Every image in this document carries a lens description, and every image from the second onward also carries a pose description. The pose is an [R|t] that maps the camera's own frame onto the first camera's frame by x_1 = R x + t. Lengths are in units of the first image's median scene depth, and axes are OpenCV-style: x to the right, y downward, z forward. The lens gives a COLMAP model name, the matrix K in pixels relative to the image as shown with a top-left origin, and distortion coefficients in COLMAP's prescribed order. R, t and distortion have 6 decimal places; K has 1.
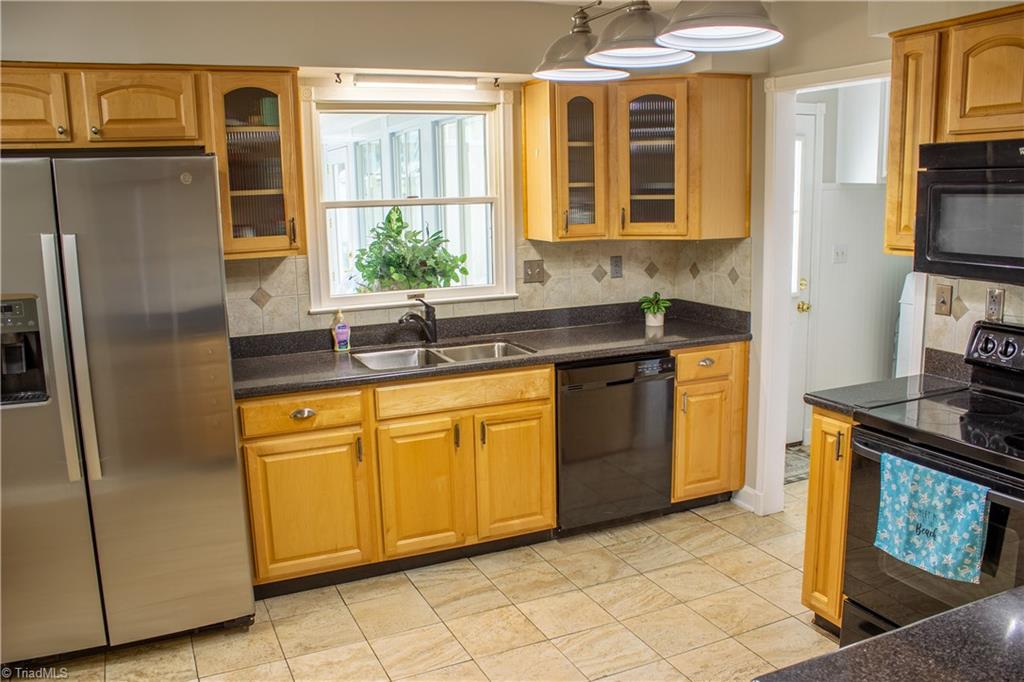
lens RADIAL K [[838.1, 0, 512.0], [0, 838.1, 341.0], [0, 0, 1]] dist [-0.179776, 0.169015]
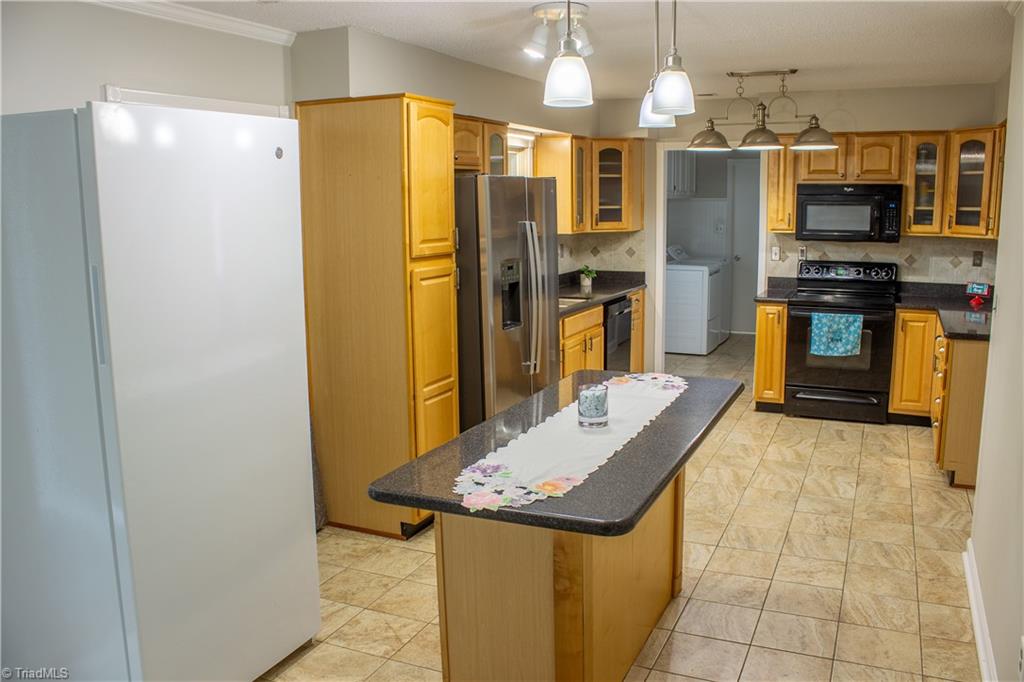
lens RADIAL K [[838.1, 0, 512.0], [0, 838.1, 341.0], [0, 0, 1]] dist [-0.179776, 0.169015]
pose [[0.765327, -0.093508, 0.636813, -1.399778], [0.108370, 0.993986, 0.015715, 0.068449], [-0.634453, 0.056985, 0.770858, -0.238062]]
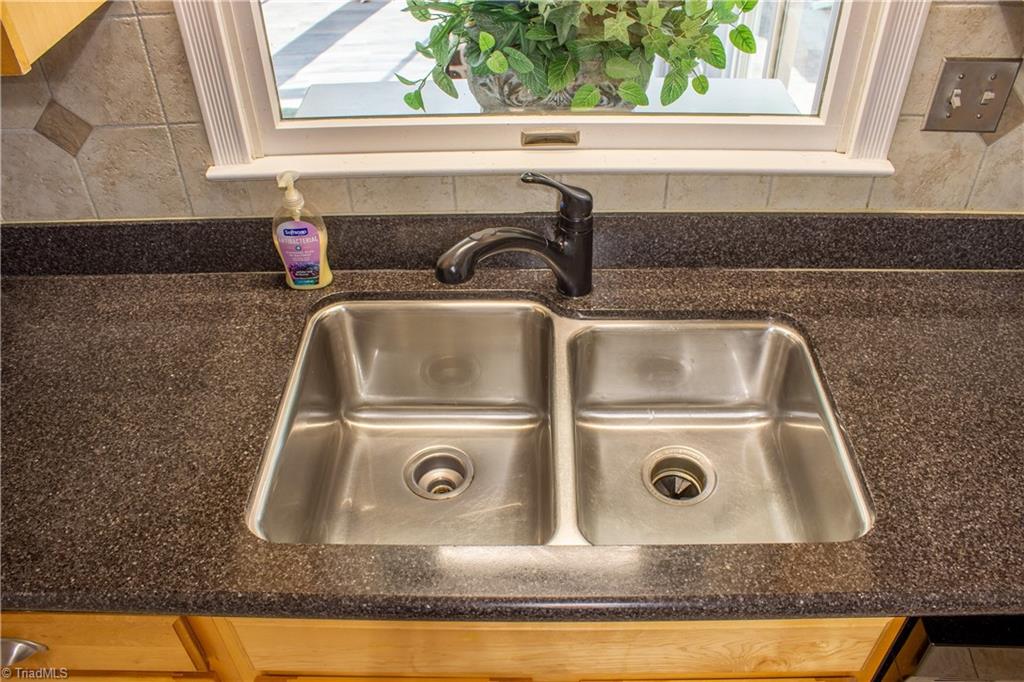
lens RADIAL K [[838.1, 0, 512.0], [0, 838.1, 341.0], [0, 0, 1]] dist [-0.179776, 0.169015]
pose [[0.906158, 0.274461, -0.321789, -0.007038], [-0.076729, 0.854897, 0.513093, -0.166608], [0.415921, -0.440253, 0.795731, 0.803767]]
